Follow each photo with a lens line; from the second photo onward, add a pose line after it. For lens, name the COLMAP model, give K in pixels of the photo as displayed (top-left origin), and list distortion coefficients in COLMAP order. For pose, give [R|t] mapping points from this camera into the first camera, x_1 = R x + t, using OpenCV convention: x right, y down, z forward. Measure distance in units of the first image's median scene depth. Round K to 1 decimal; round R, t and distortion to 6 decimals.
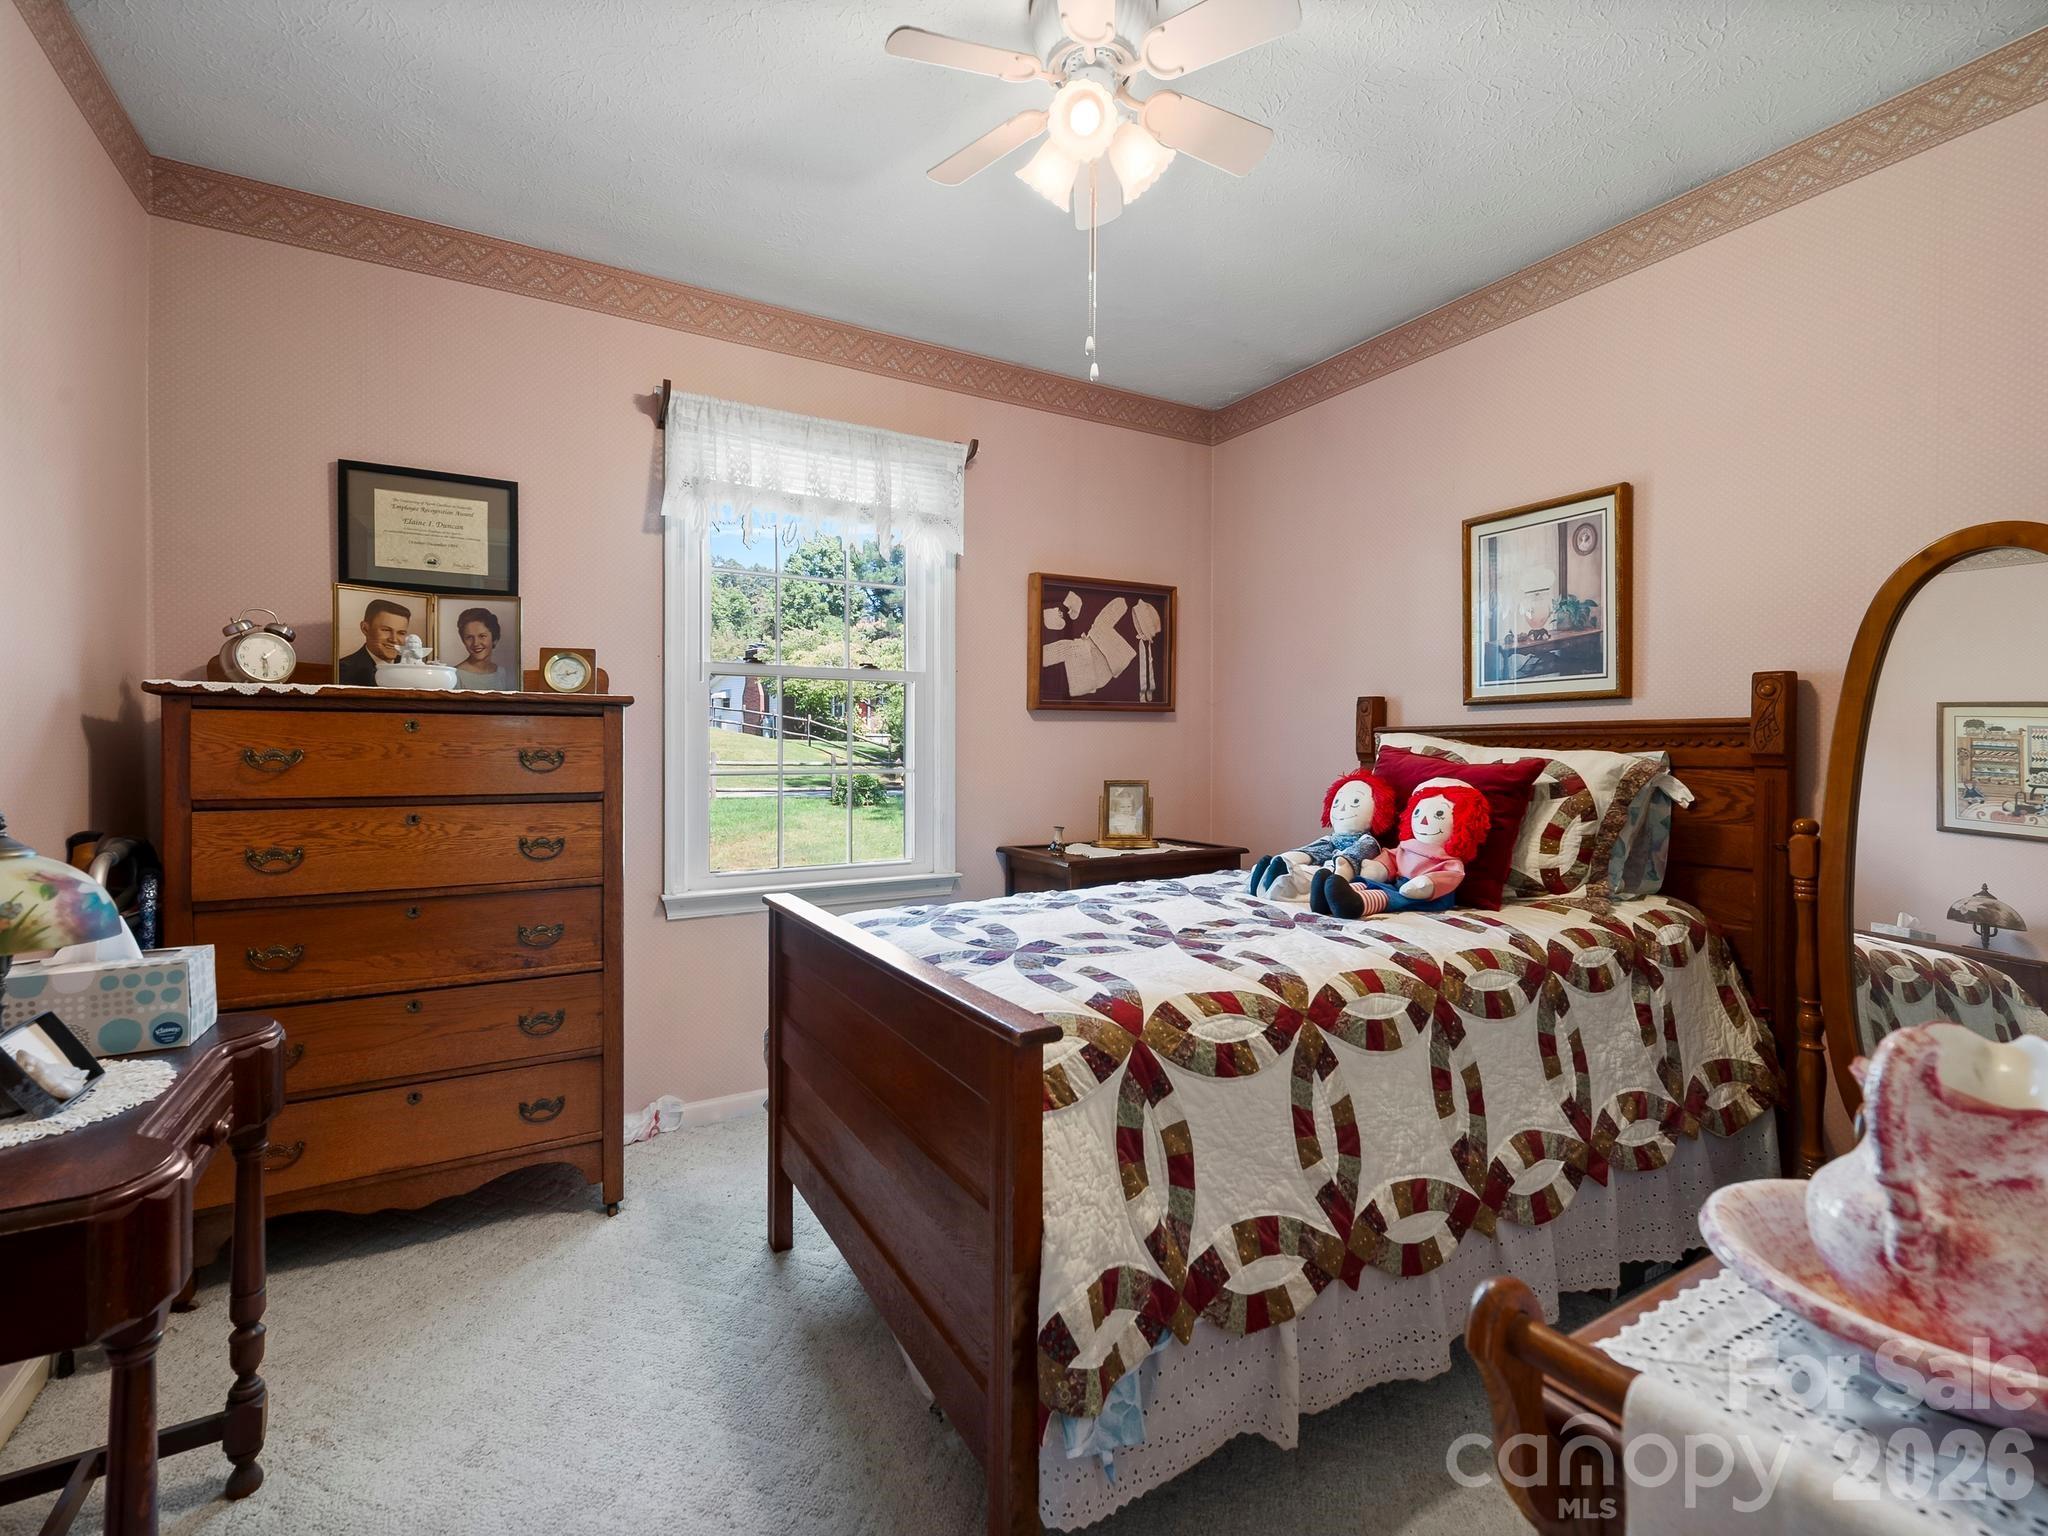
lens RADIAL K [[917.9, 0, 1024.8], [0, 917.9, 745.5], [0, 0, 1]] dist [0.000222, -0.000016]
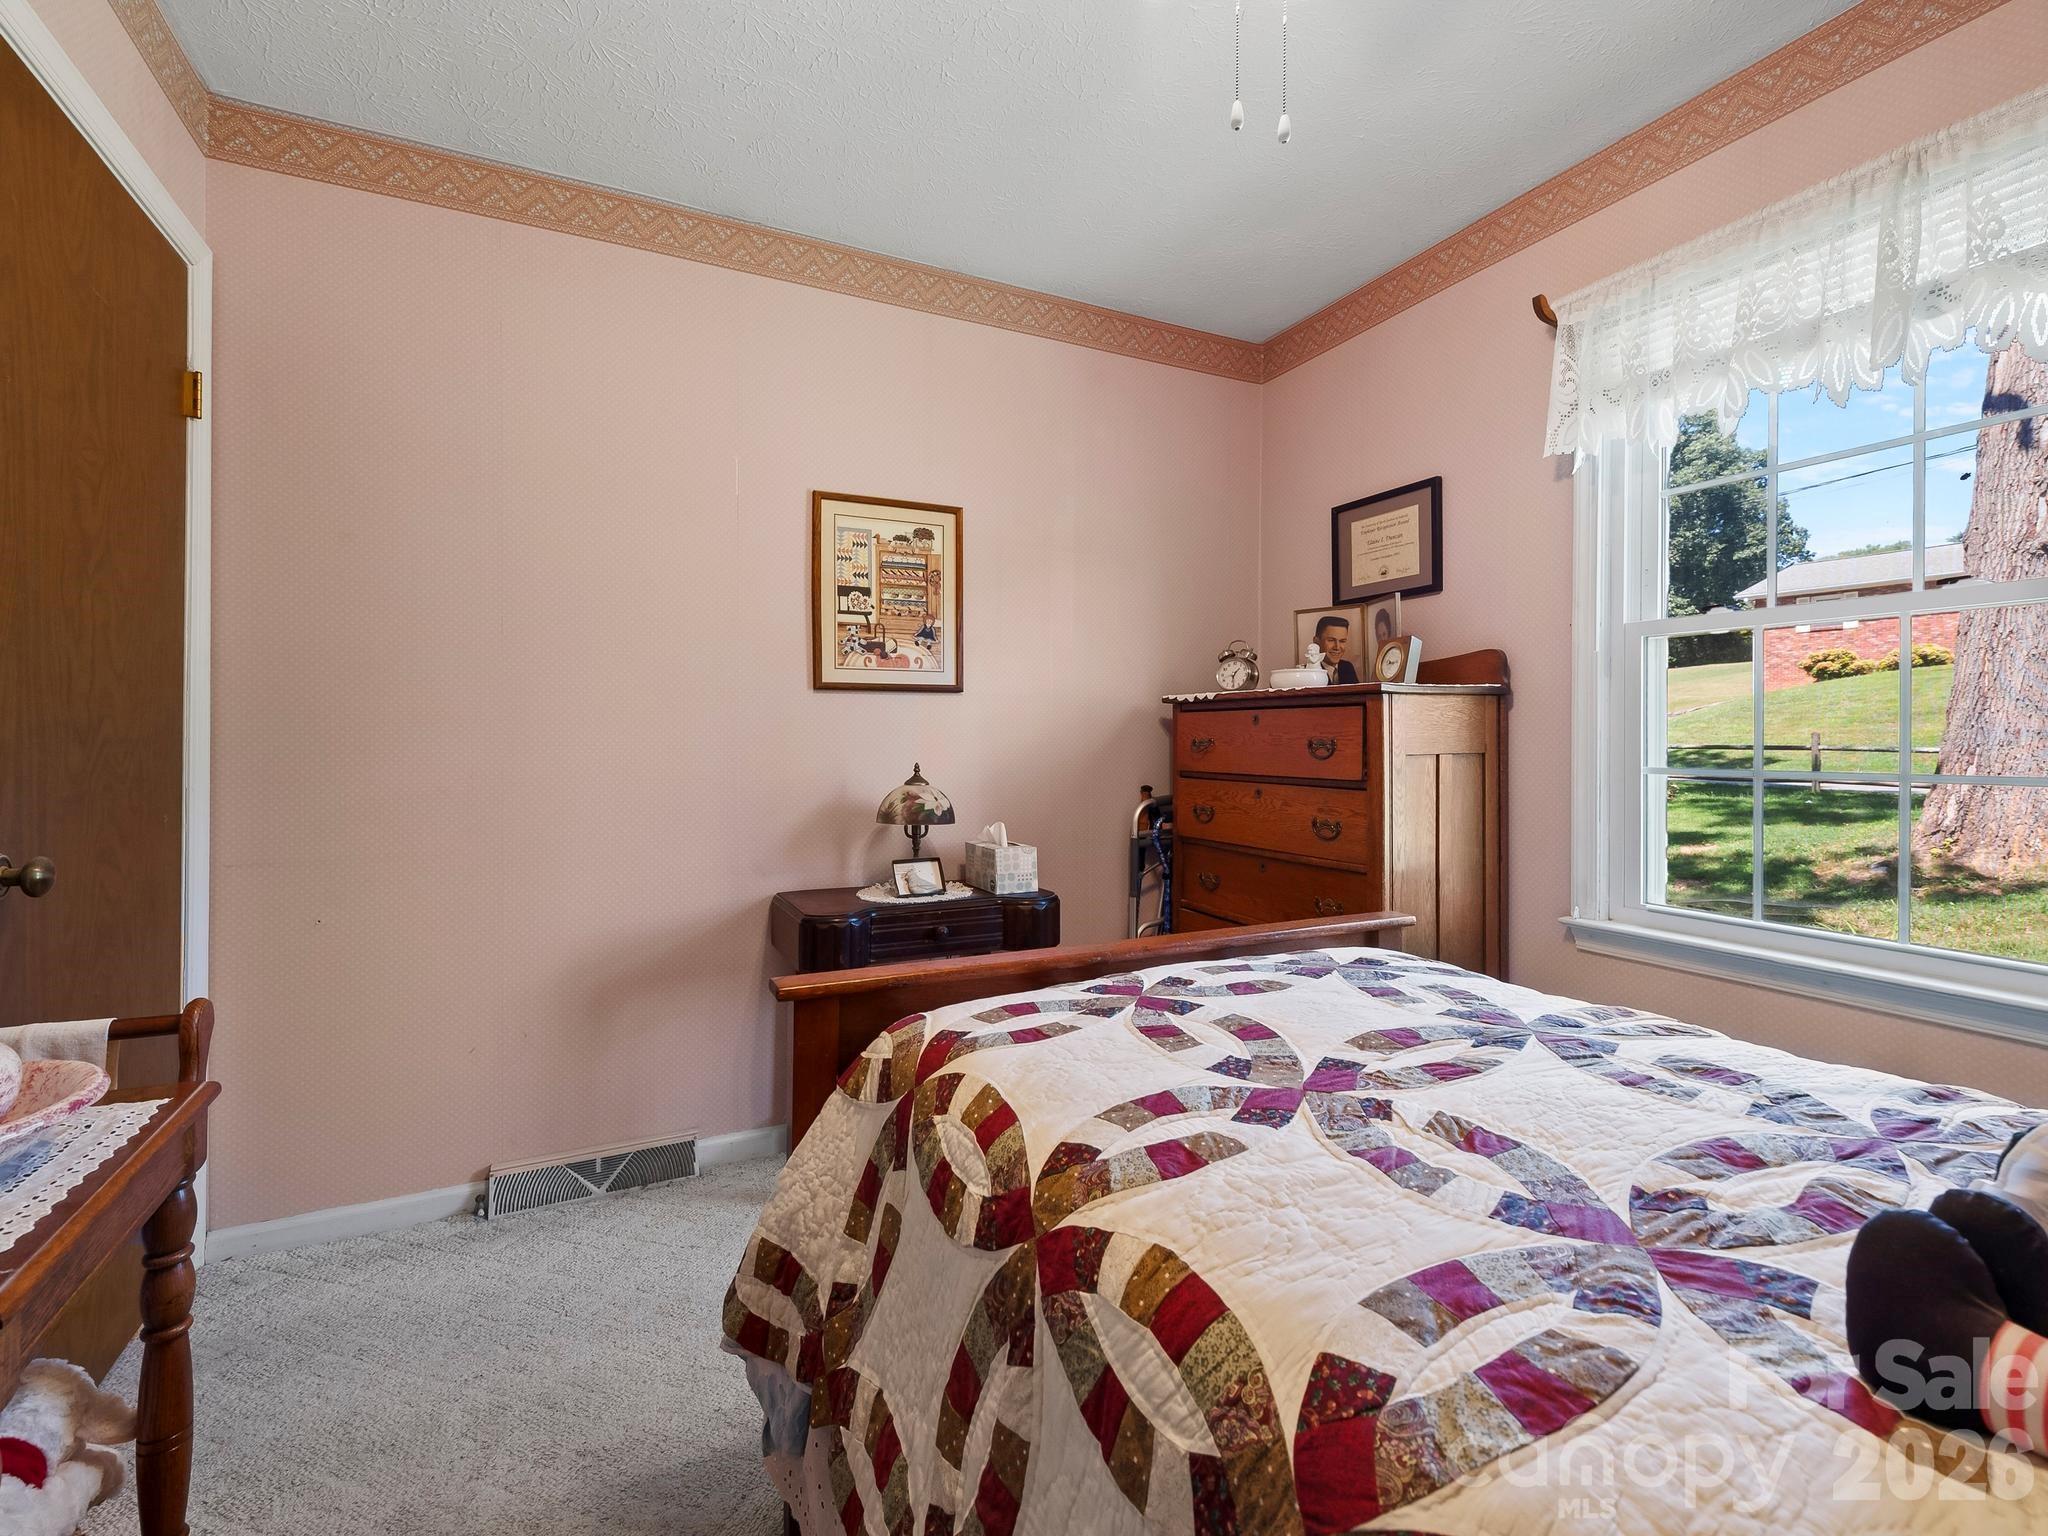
lens RADIAL K [[917.9, 0, 1024.8], [0, 917.9, 745.5], [0, 0, 1]] dist [0.000222, -0.000016]
pose [[-0.063902, 0.008130, -0.997923, 0.570976], [0.001391, 0.999967, 0.008057, 0.003377], [0.997955, -0.000874, -0.063911, 0.701799]]
